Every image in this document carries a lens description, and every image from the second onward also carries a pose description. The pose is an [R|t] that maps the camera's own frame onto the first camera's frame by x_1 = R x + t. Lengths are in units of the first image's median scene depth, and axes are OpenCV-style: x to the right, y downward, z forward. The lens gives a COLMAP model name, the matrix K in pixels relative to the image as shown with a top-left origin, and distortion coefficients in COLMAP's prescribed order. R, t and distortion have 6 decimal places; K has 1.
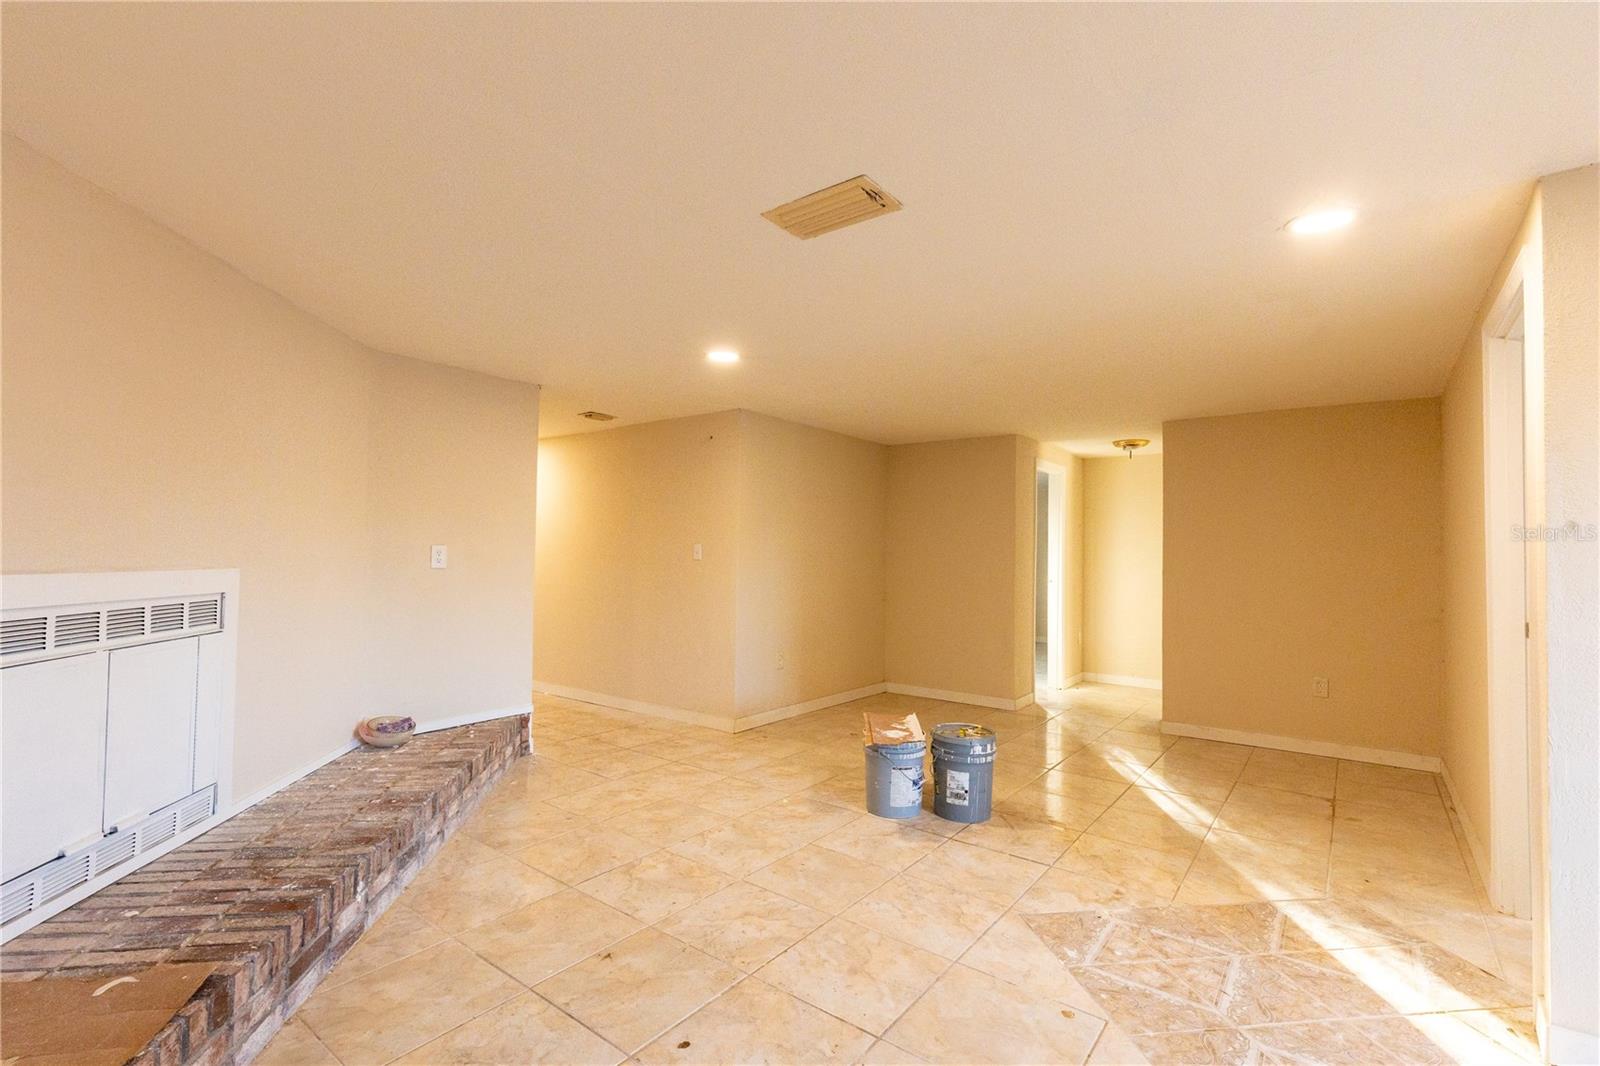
lens RADIAL K [[719.9, 0, 800.0], [0, 719.9, 533.0], [0, 0, 1]] dist [0.006502, -0.000863]
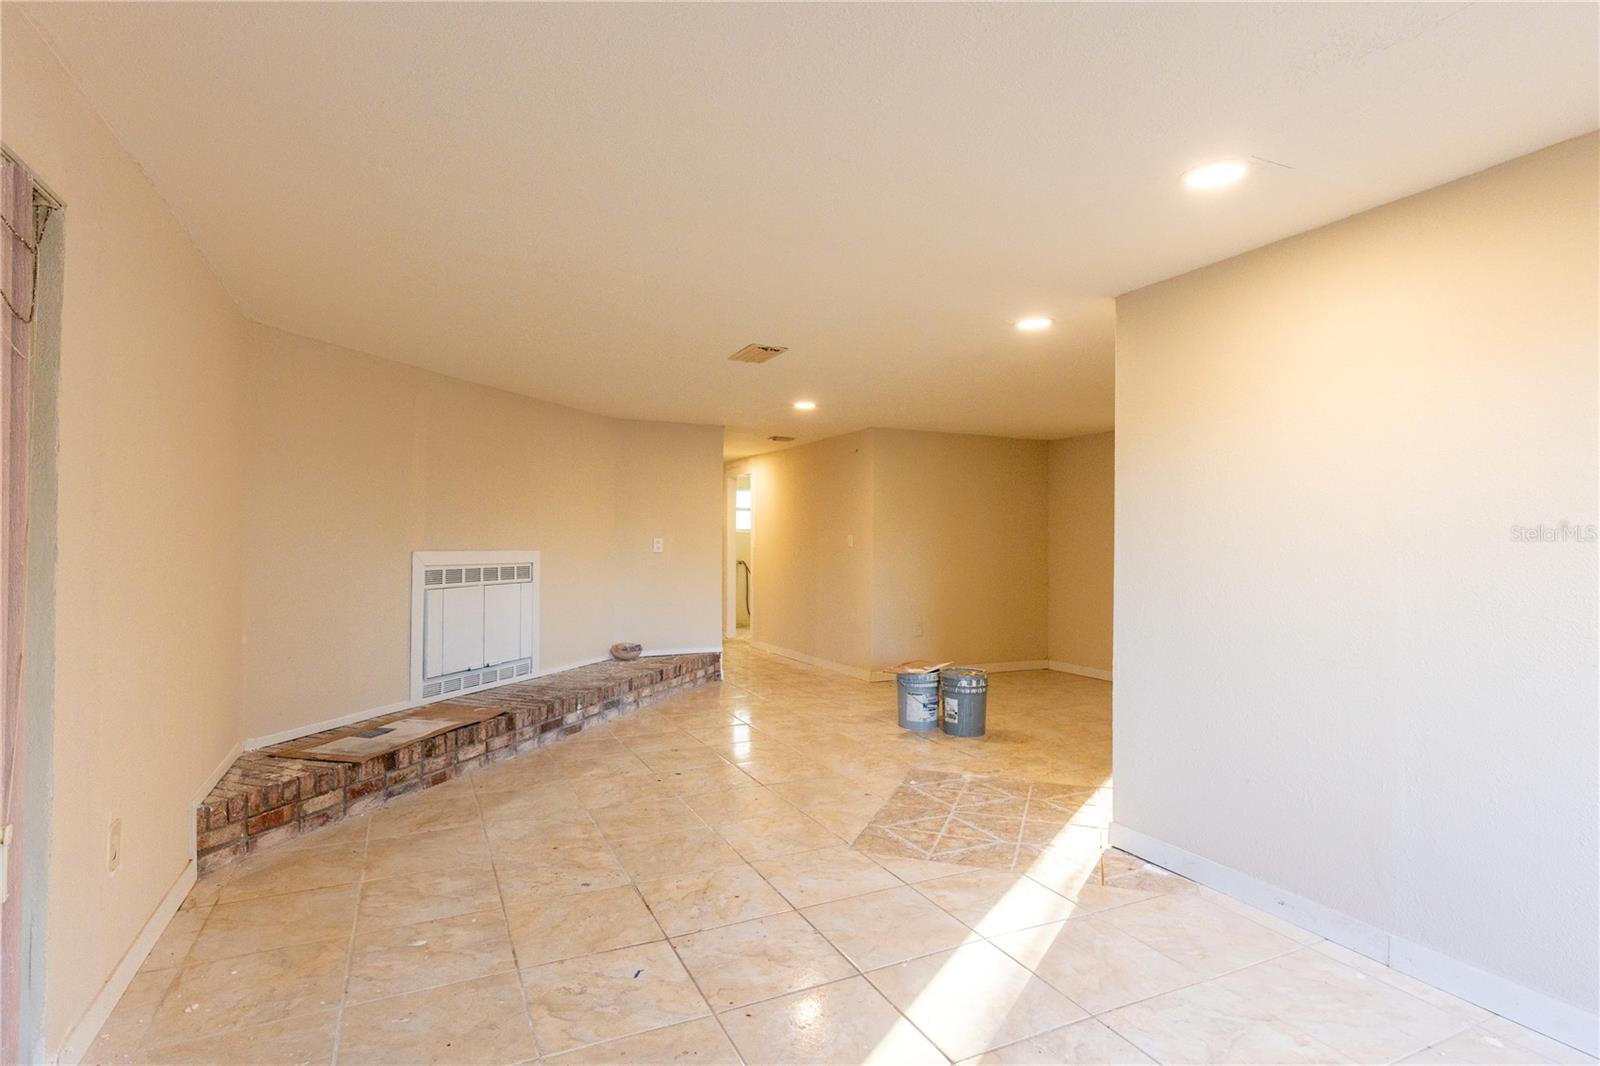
lens RADIAL K [[824.3, 0, 800.0], [0, 824.3, 533.0], [0, 0, 1]] dist [0.001339, 0.000061]
pose [[0.890347, -0.013830, -0.455072, 0.678934], [0.019886, 0.999766, 0.008524, -0.002881], [0.454848, -0.016639, 0.890414, -0.520581]]
